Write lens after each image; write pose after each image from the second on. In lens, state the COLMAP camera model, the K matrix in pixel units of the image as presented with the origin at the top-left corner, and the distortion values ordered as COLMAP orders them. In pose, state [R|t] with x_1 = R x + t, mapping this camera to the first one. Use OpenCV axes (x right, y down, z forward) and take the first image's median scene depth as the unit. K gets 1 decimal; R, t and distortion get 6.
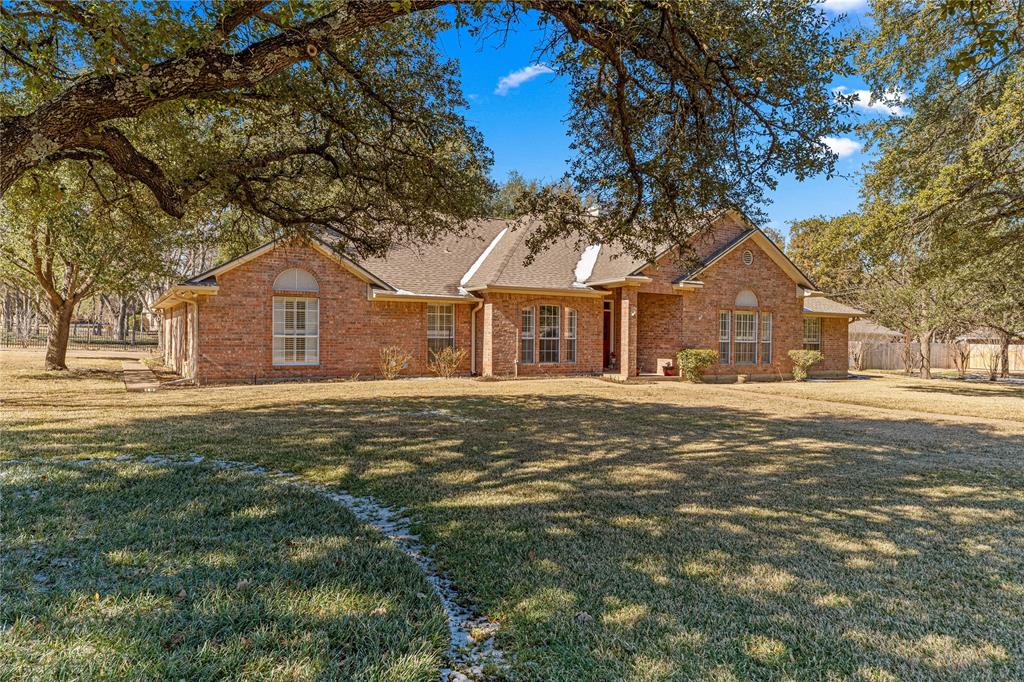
lens RADIAL K [[709.2, 0, 512.0], [0, 709.2, 341.0], [0, 0, 1]] dist [-0.000334, 0.000137]
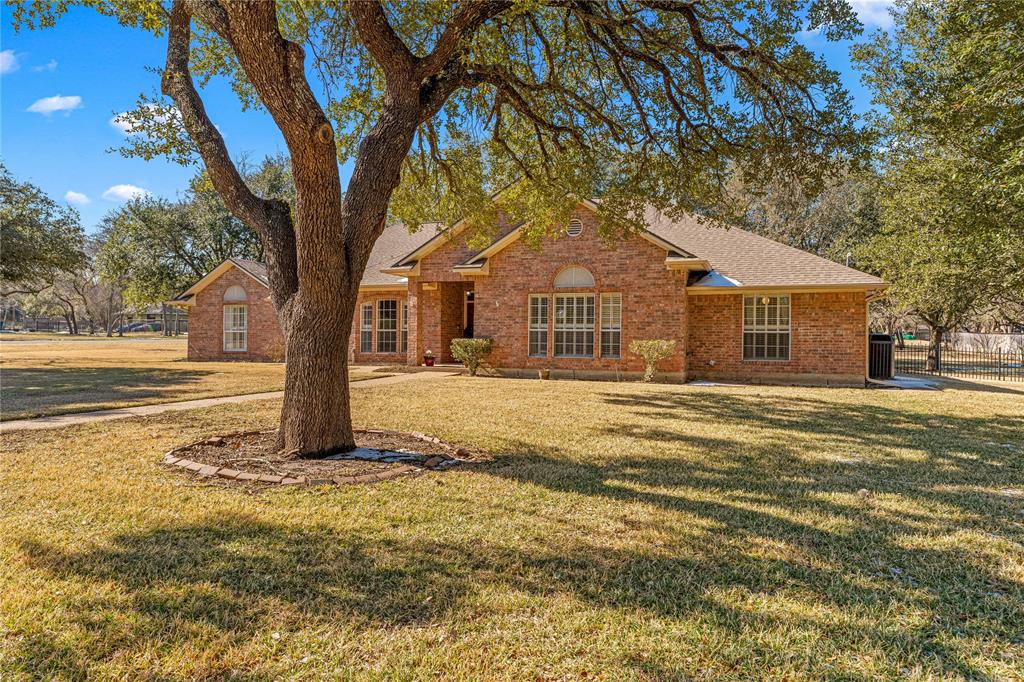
lens RADIAL K [[709.2, 0, 512.0], [0, 709.2, 341.0], [0, 0, 1]] dist [-0.000334, 0.000137]
pose [[0.592717, -0.003479, -0.805403, 0.986174], [0.005543, 0.999985, -0.000240, 0.013805], [0.805392, -0.004322, 0.592727, 0.475502]]
